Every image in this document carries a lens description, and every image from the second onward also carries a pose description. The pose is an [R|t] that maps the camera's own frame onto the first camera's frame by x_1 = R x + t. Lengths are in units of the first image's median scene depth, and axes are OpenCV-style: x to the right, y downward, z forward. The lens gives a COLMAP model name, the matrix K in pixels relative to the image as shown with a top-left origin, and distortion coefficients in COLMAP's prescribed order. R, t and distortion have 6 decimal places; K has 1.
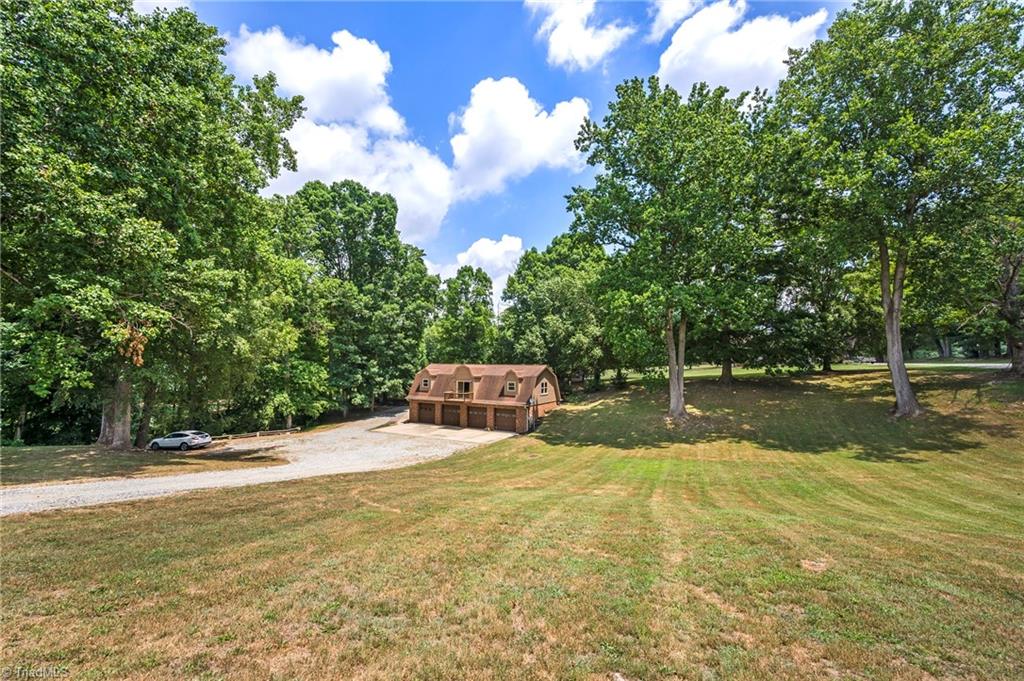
lens RADIAL K [[397.1, 0, 512.0], [0, 397.1, 340.5], [0, 0, 1]] dist [0.000230, -0.000012]
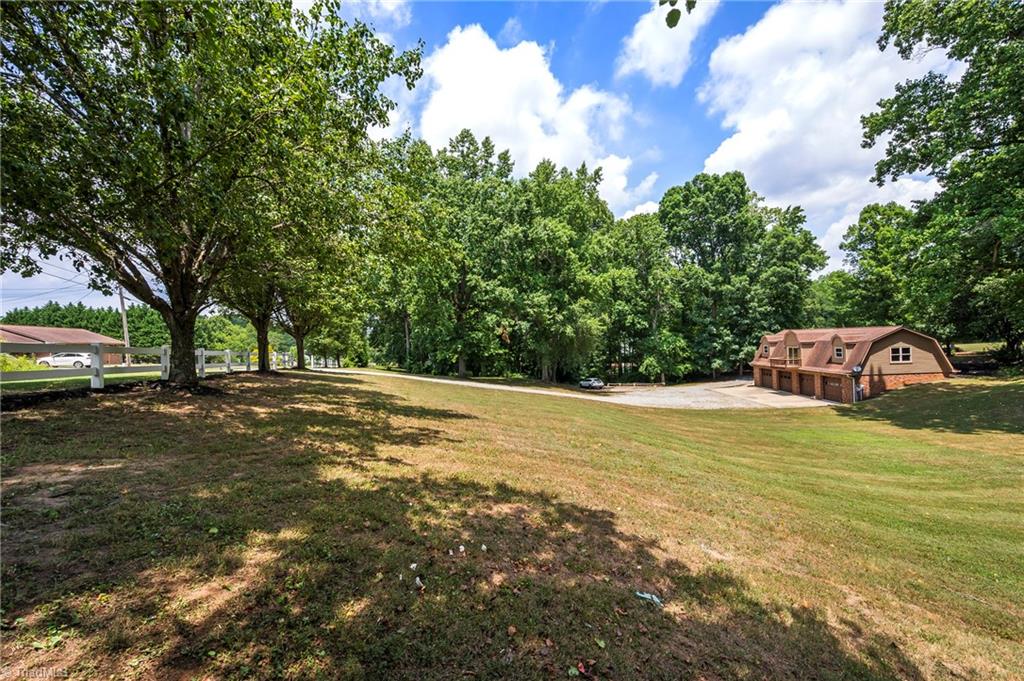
lens RADIAL K [[397.1, 0, 512.0], [0, 397.1, 340.5], [0, 0, 1]] dist [0.000230, -0.000012]
pose [[0.443999, -0.027659, -0.895600, 0.448099], [0.097082, 0.995124, 0.017396, 0.001942], [0.890752, -0.094670, 0.444520, -0.045639]]
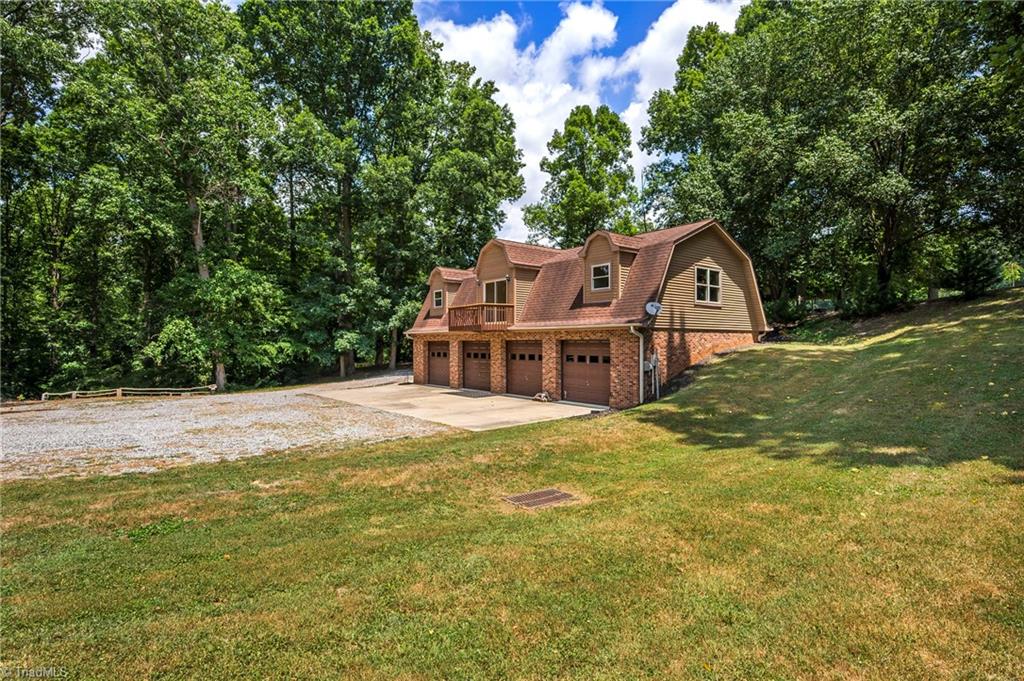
lens RADIAL K [[506.6, 0, 511.7], [0, 506.6, 346.1], [0, 0, 1]] dist [0.001925, 0.000509]
pose [[0.925718, -0.005715, -0.378171, 0.089038], [0.030838, 0.997697, 0.060410, 0.139595], [0.376955, -0.067585, 0.923763, 0.527358]]
